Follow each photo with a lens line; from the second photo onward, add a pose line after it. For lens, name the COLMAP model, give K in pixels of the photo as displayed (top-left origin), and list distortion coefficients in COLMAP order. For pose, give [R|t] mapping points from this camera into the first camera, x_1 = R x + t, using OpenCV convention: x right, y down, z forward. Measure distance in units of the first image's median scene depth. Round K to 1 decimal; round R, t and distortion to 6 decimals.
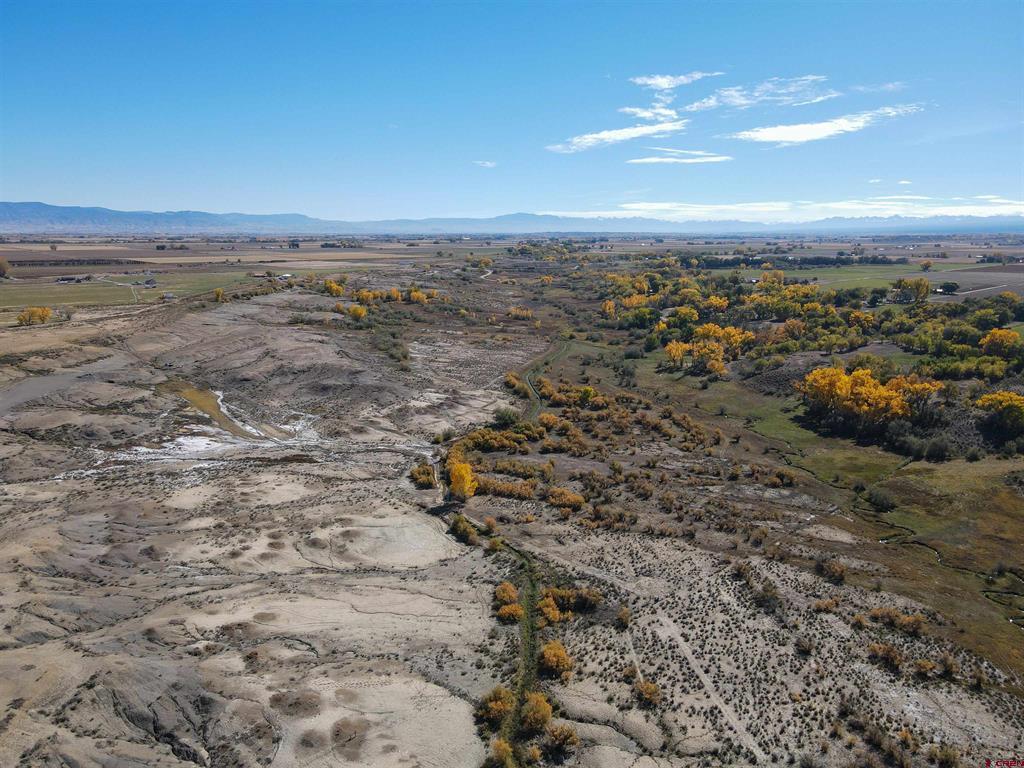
lens RADIAL K [[786.1, 0, 516.4], [0, 786.1, 383.8], [0, 0, 1]] dist [0.005999, 0.031341]
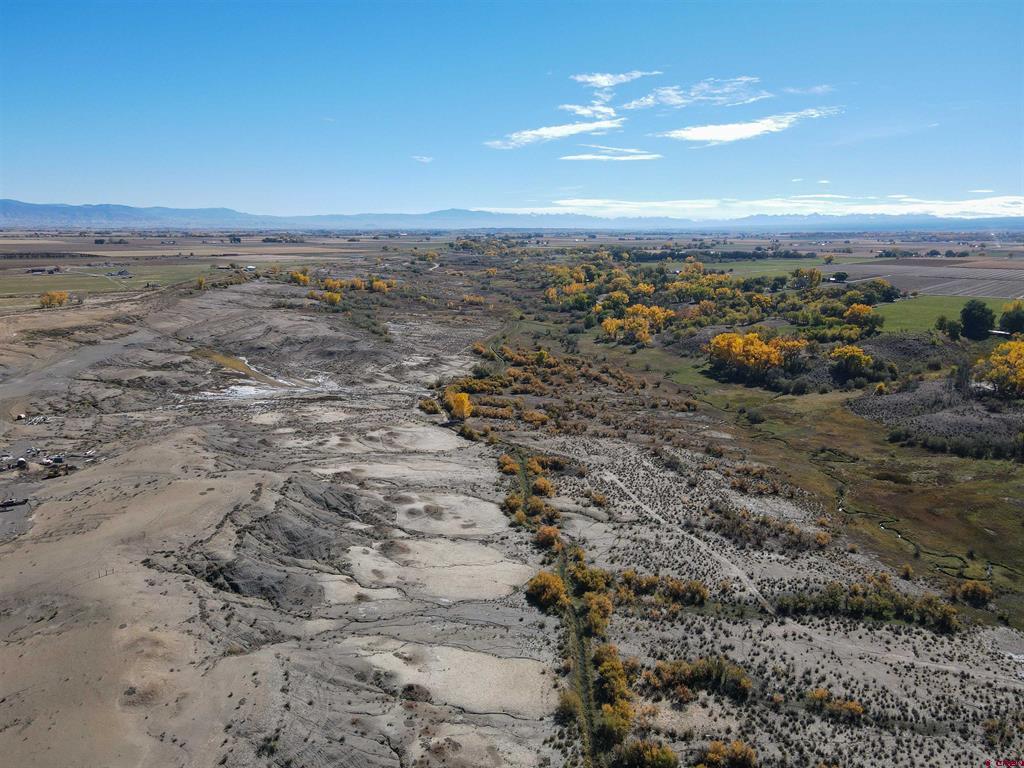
lens RADIAL K [[786.1, 0, 516.4], [0, 786.1, 383.8], [0, 0, 1]] dist [0.005999, 0.031341]
pose [[0.996521, -0.013021, 0.082314, -0.050362], [0.012609, 0.999905, 0.005519, 0.045619], [-0.082378, -0.004462, 0.996591, -0.229937]]
